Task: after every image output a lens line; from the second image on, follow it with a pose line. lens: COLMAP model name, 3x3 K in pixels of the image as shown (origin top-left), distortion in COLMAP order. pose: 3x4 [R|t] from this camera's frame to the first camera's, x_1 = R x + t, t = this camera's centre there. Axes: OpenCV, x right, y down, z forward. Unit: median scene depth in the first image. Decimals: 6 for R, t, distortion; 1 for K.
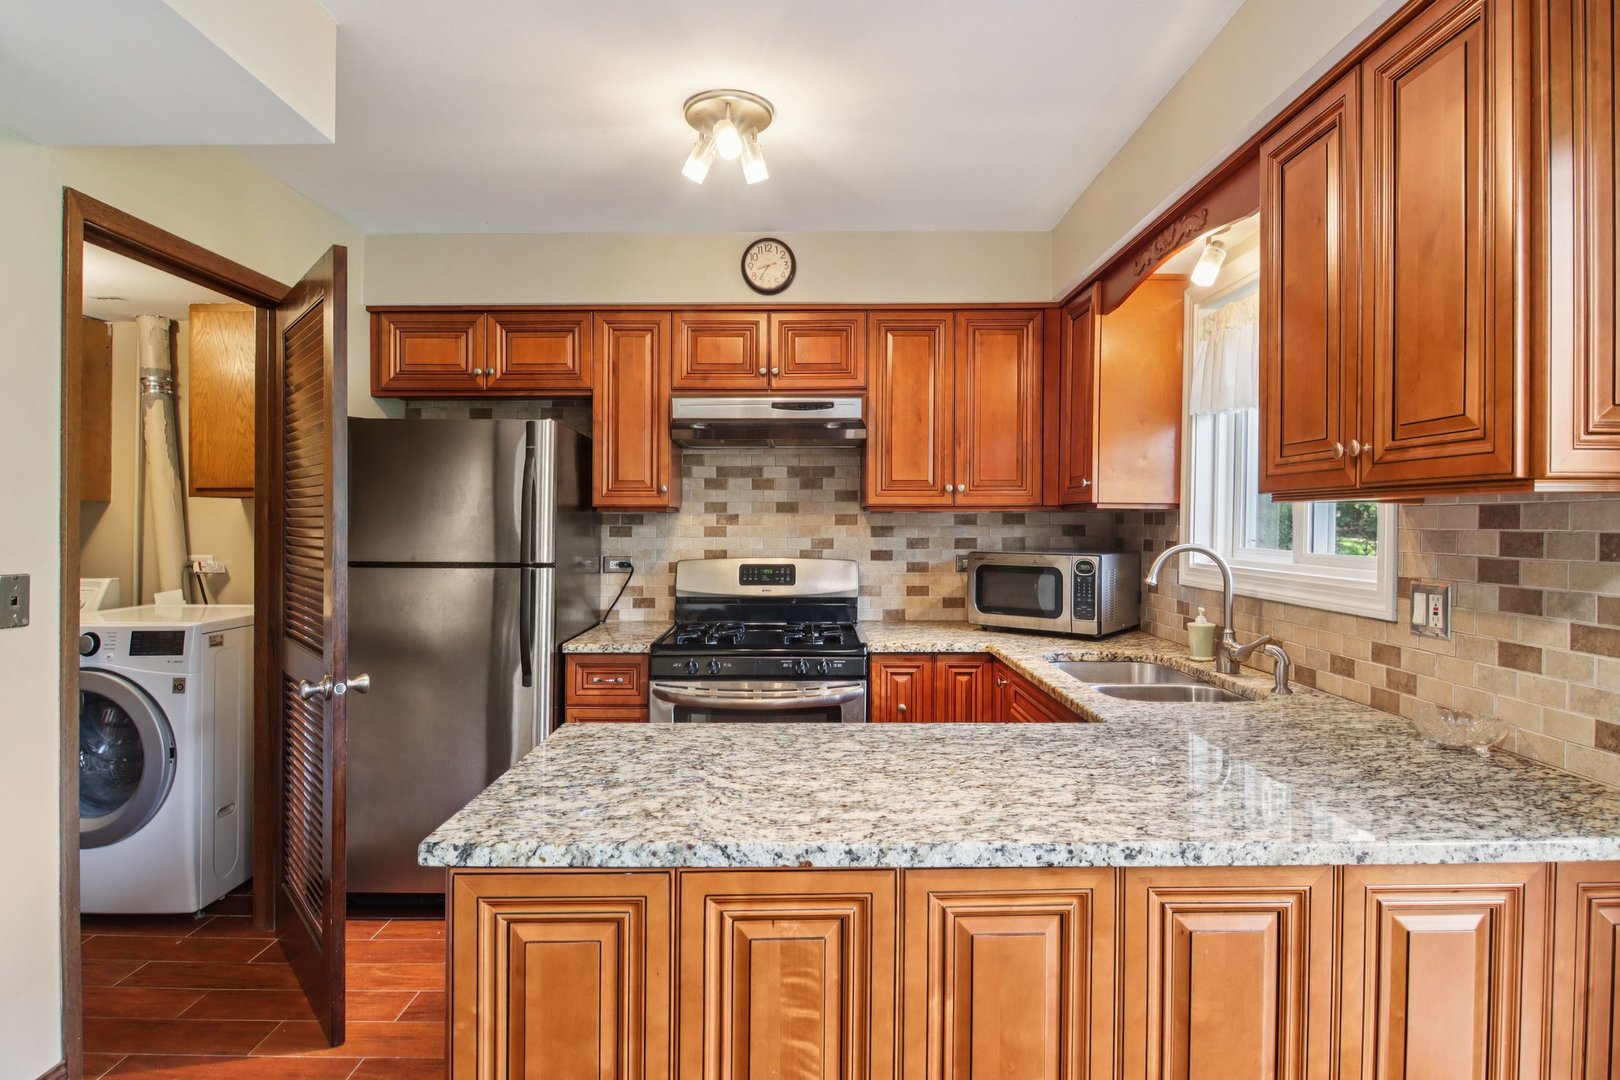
lens RADIAL K [[835.4, 0, 796.8], [0, 835.4, 526.7], [0, 0, 1]] dist [-0.000252, -0.013927]
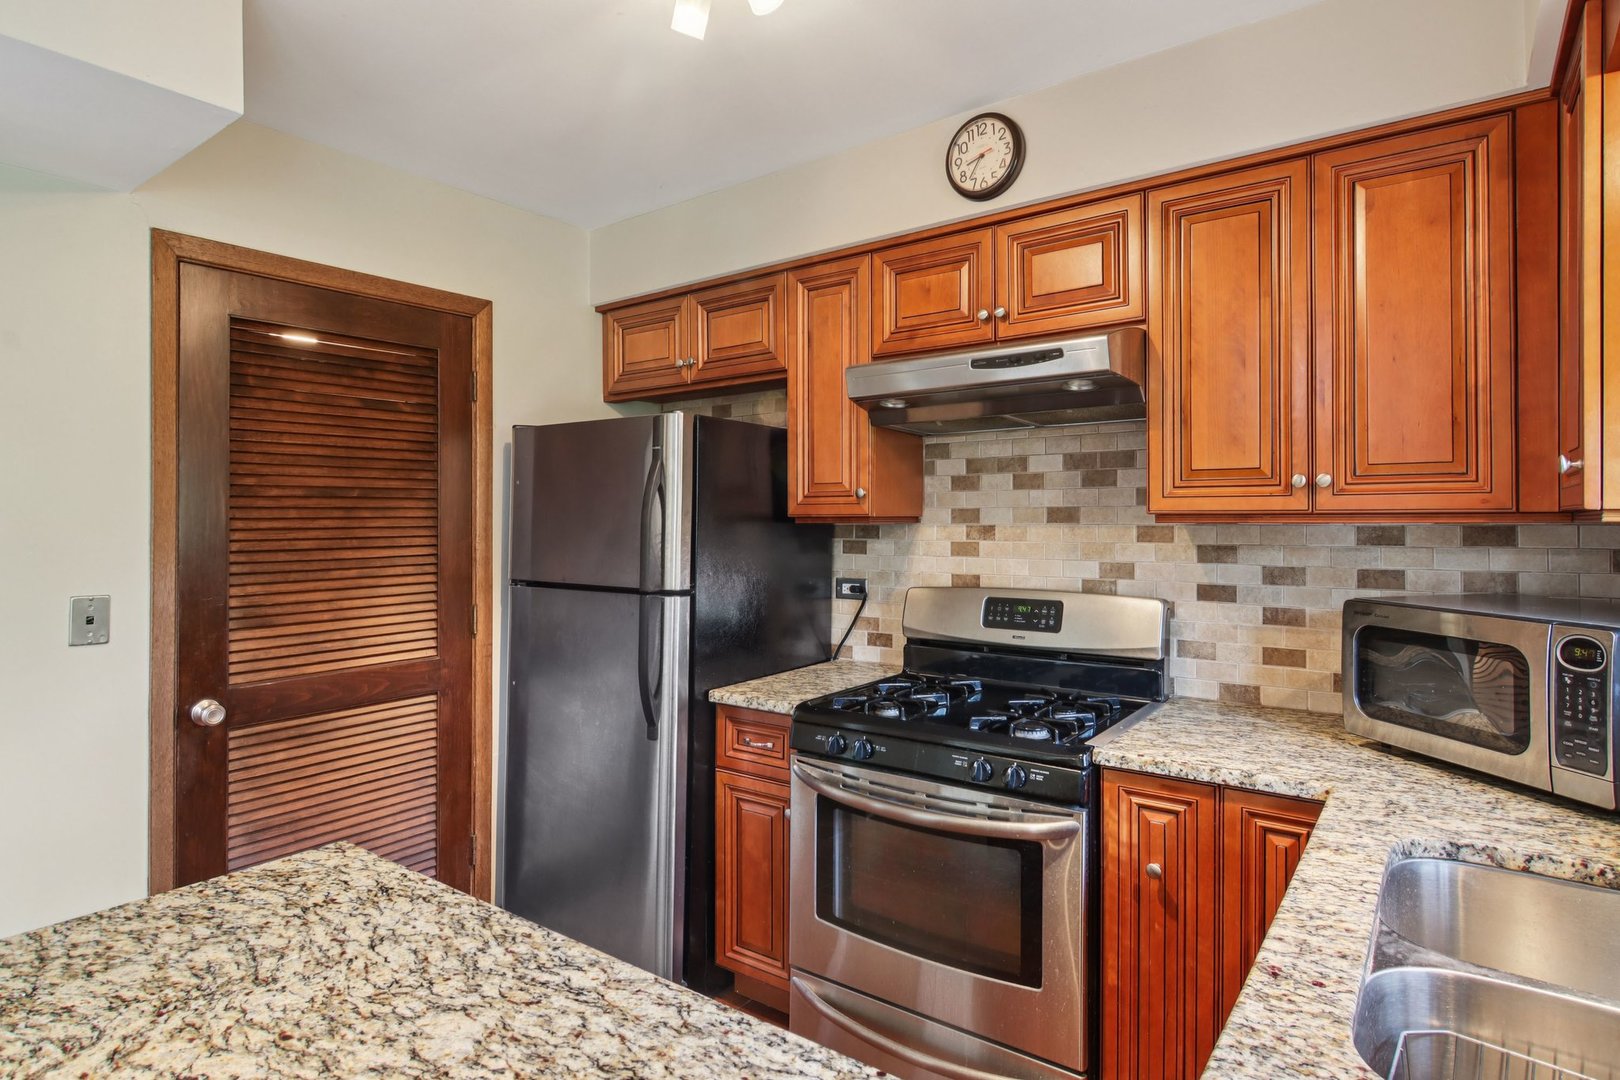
lens RADIAL K [[864.0, 0, 803.4], [0, 864.0, 529.6], [0, 0, 1]] dist [0.017002, -0.017472]
pose [[0.803458, 0.004617, -0.595343, 0.258080], [0.001300, 0.999954, 0.009510, -0.019967], [0.595360, -0.008415, 0.803415, 0.346608]]
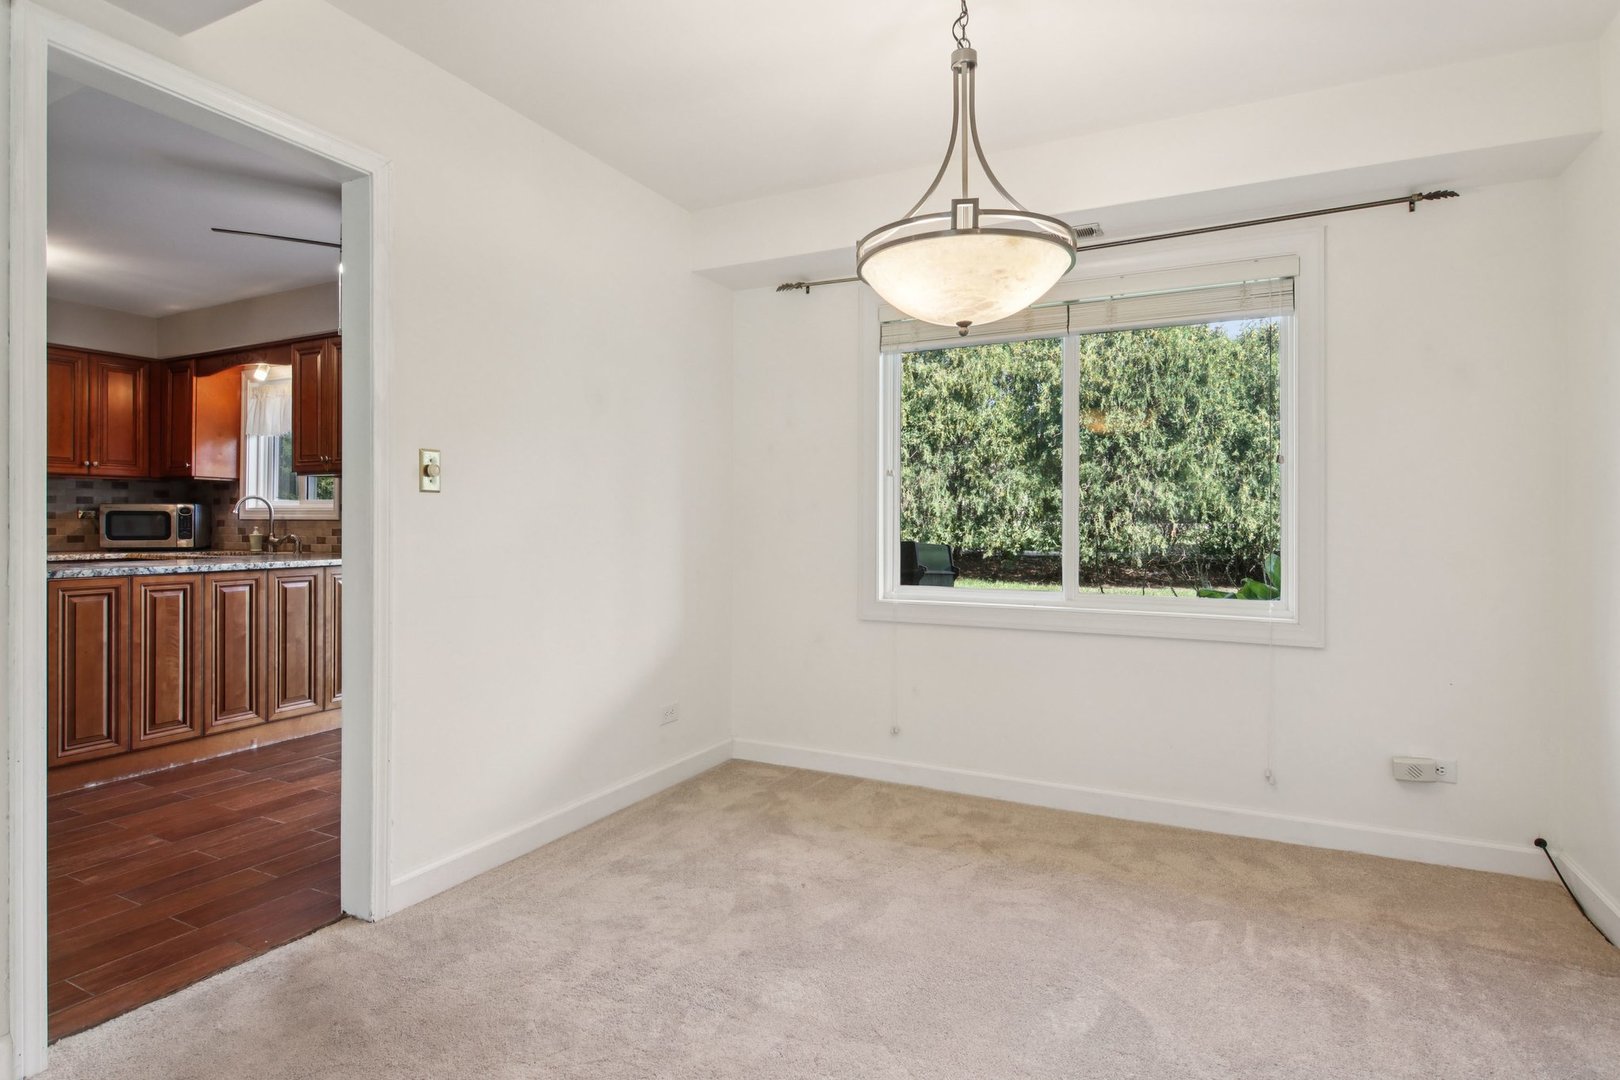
lens RADIAL K [[835.4, 0, 796.8], [0, 835.4, 526.7], [0, 0, 1]] dist [-0.000252, -0.013927]
pose [[0.440367, -0.003952, 0.897809, -0.646956], [0.002648, 0.999992, 0.003103, 0.074114], [-0.897814, 0.001011, 0.440373, -0.931176]]
